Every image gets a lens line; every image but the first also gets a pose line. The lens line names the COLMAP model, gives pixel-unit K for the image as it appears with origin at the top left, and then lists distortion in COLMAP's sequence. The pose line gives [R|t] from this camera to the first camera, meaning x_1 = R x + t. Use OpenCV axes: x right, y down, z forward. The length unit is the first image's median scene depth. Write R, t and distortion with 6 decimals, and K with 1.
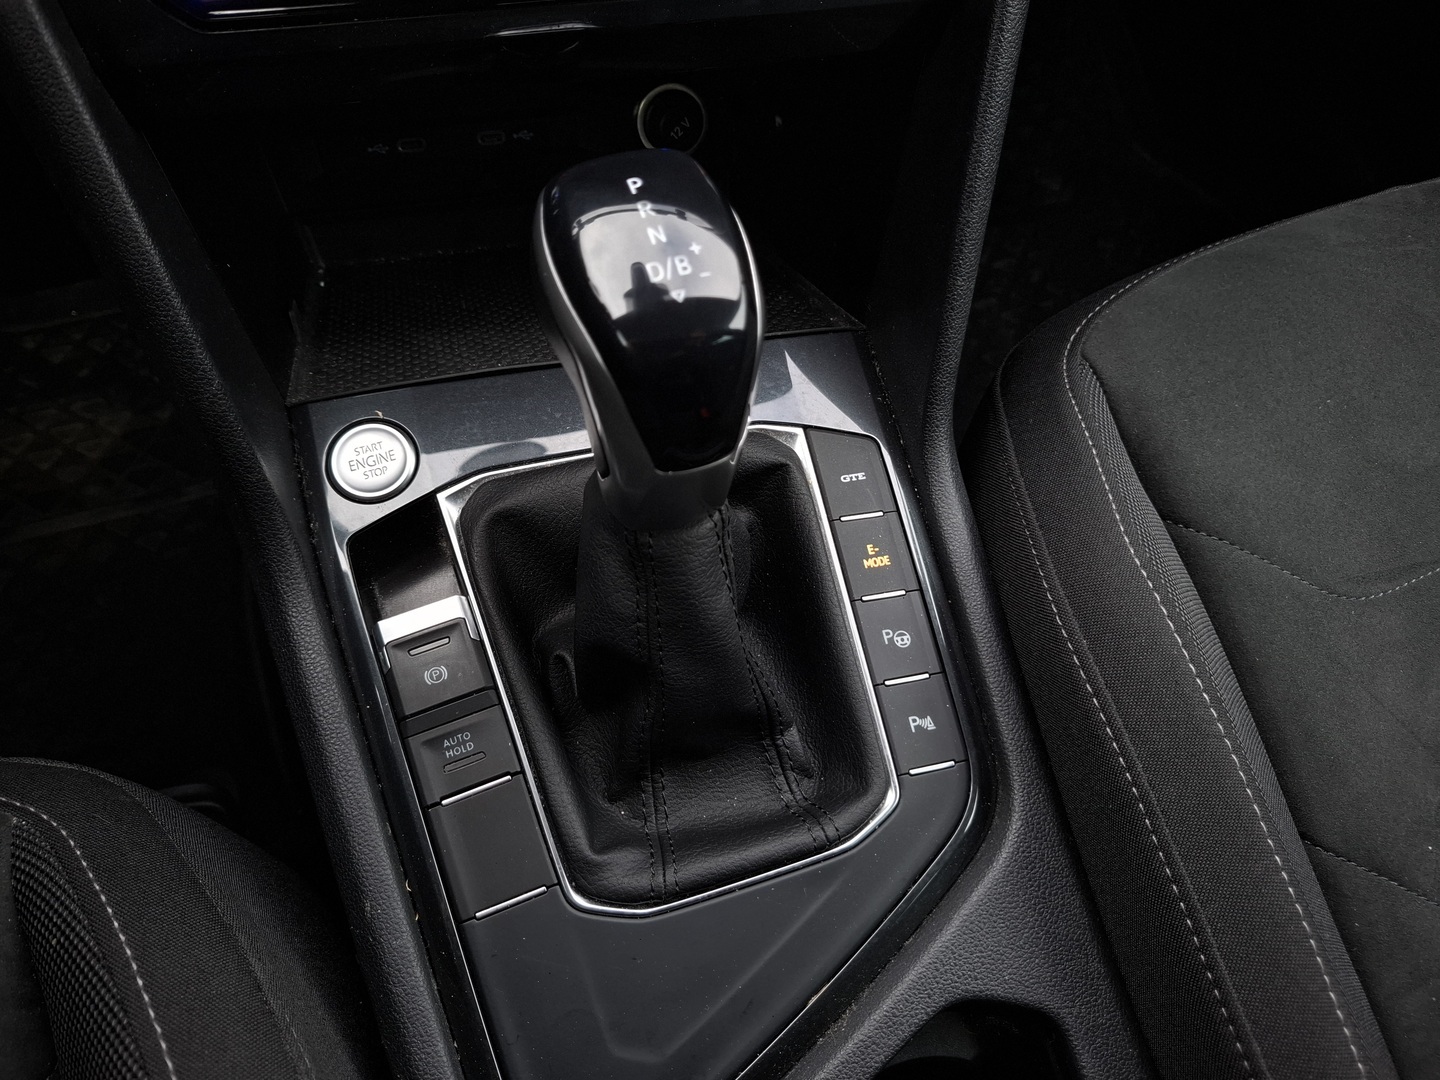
lens RADIAL K [[1072.9, 0, 725.5], [0, 1072.9, 544.4], [0, 0, 1]] dist [0.035663, -0.063182]
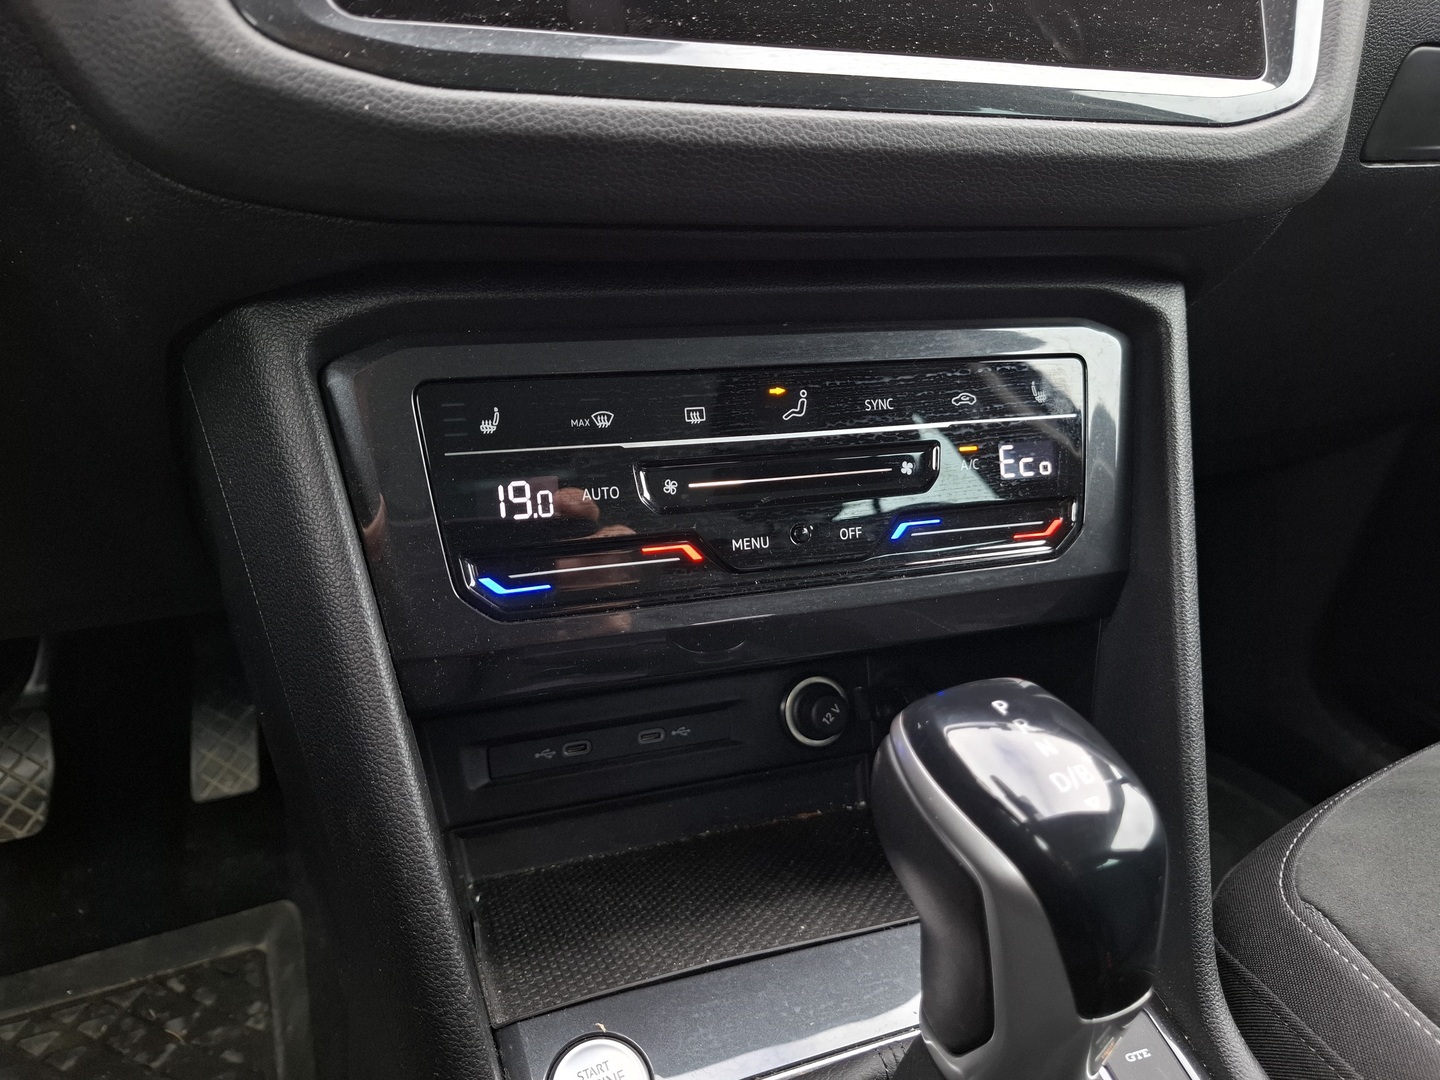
lens RADIAL K [[1055.2, 0, 715.8], [0, 1055.2, 533.2], [0, 0, 1]] dist [0.120976, -0.182563]
pose [[0.993613, -0.053413, 0.099399, -0.285897], [0.100281, 0.821859, -0.560795, 0.044605], [-0.051738, 0.567181, 0.821966, 0.059664]]
